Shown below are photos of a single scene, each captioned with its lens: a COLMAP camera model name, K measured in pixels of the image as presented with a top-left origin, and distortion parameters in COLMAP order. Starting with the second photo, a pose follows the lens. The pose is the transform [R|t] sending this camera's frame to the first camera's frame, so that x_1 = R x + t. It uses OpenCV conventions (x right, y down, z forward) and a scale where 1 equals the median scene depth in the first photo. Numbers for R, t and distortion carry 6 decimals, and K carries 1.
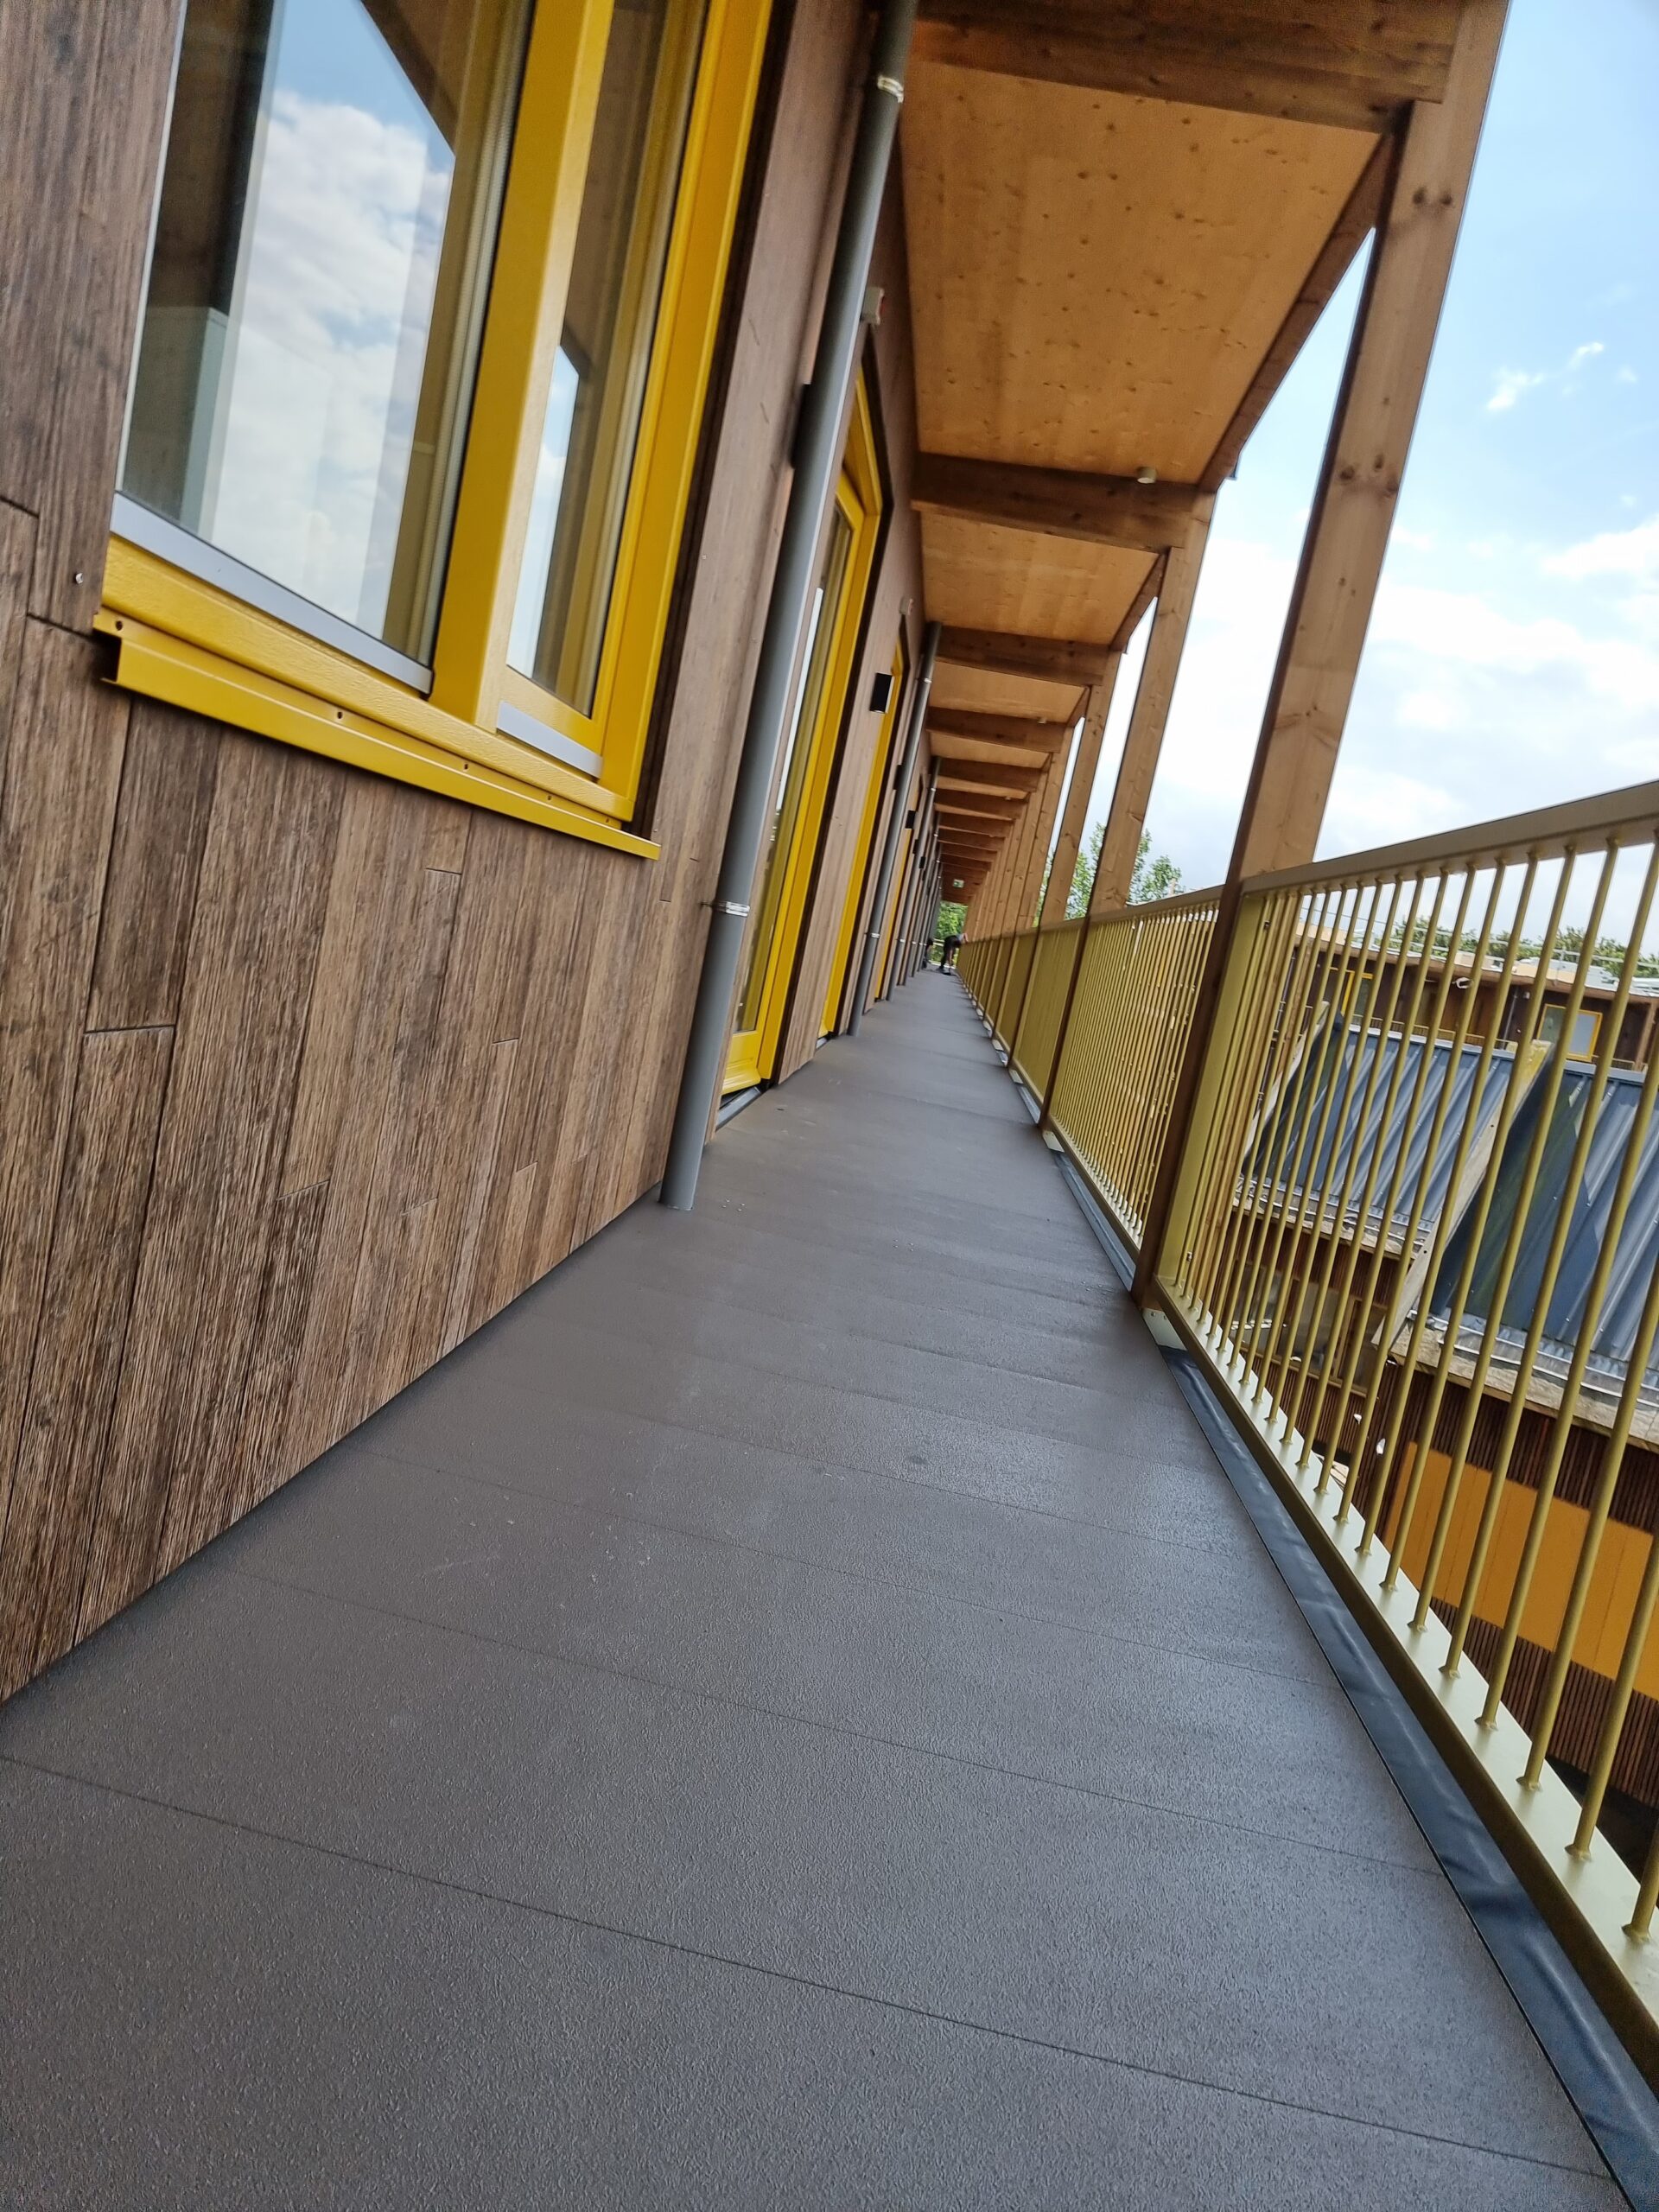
lens RADIAL K [[1527.3, 0, 742.1], [0, 1527.3, 1100.9], [0, 0, 1]] dist [-0.079811, 0.007439]
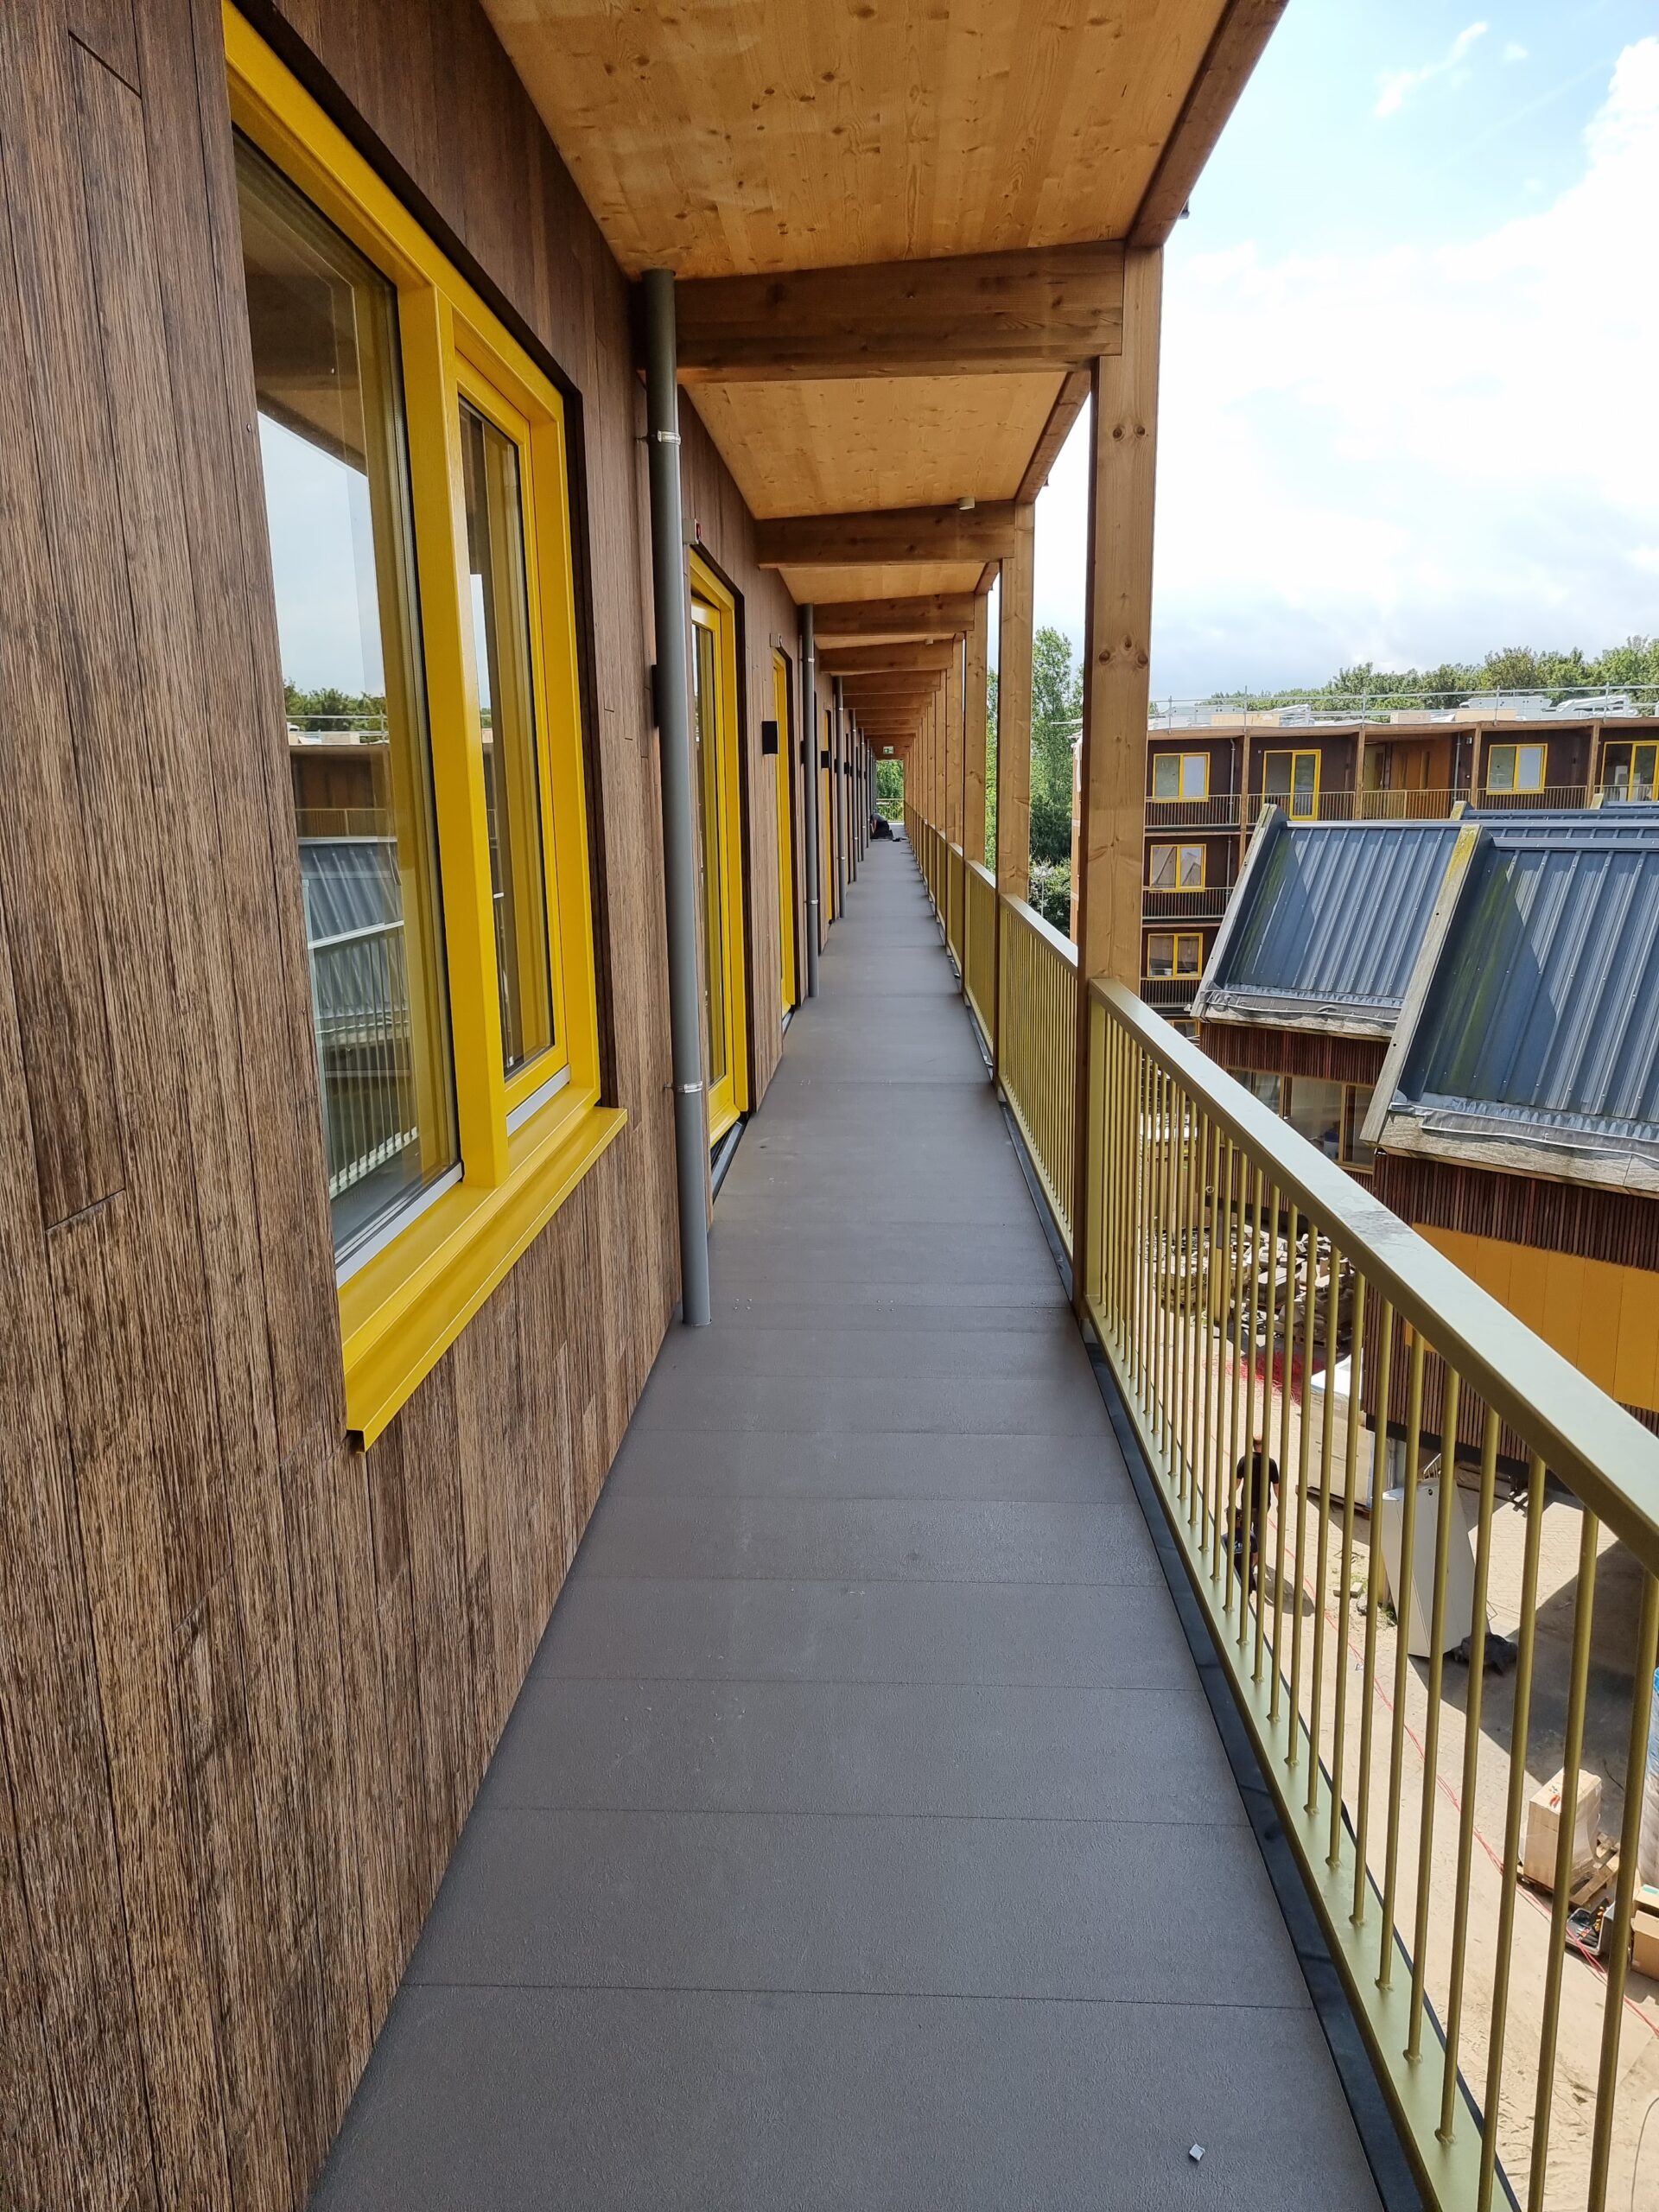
lens RADIAL K [[1566.4, 0, 829.5], [0, 1566.4, 1106.0], [0, 0, 1]] dist [-0.004865, -0.004023]
pose [[0.974494, -0.219331, 0.047495, 0.027149], [0.213835, 0.971735, 0.100026, -0.143242], [-0.068092, -0.087319, 0.993851, -0.173666]]
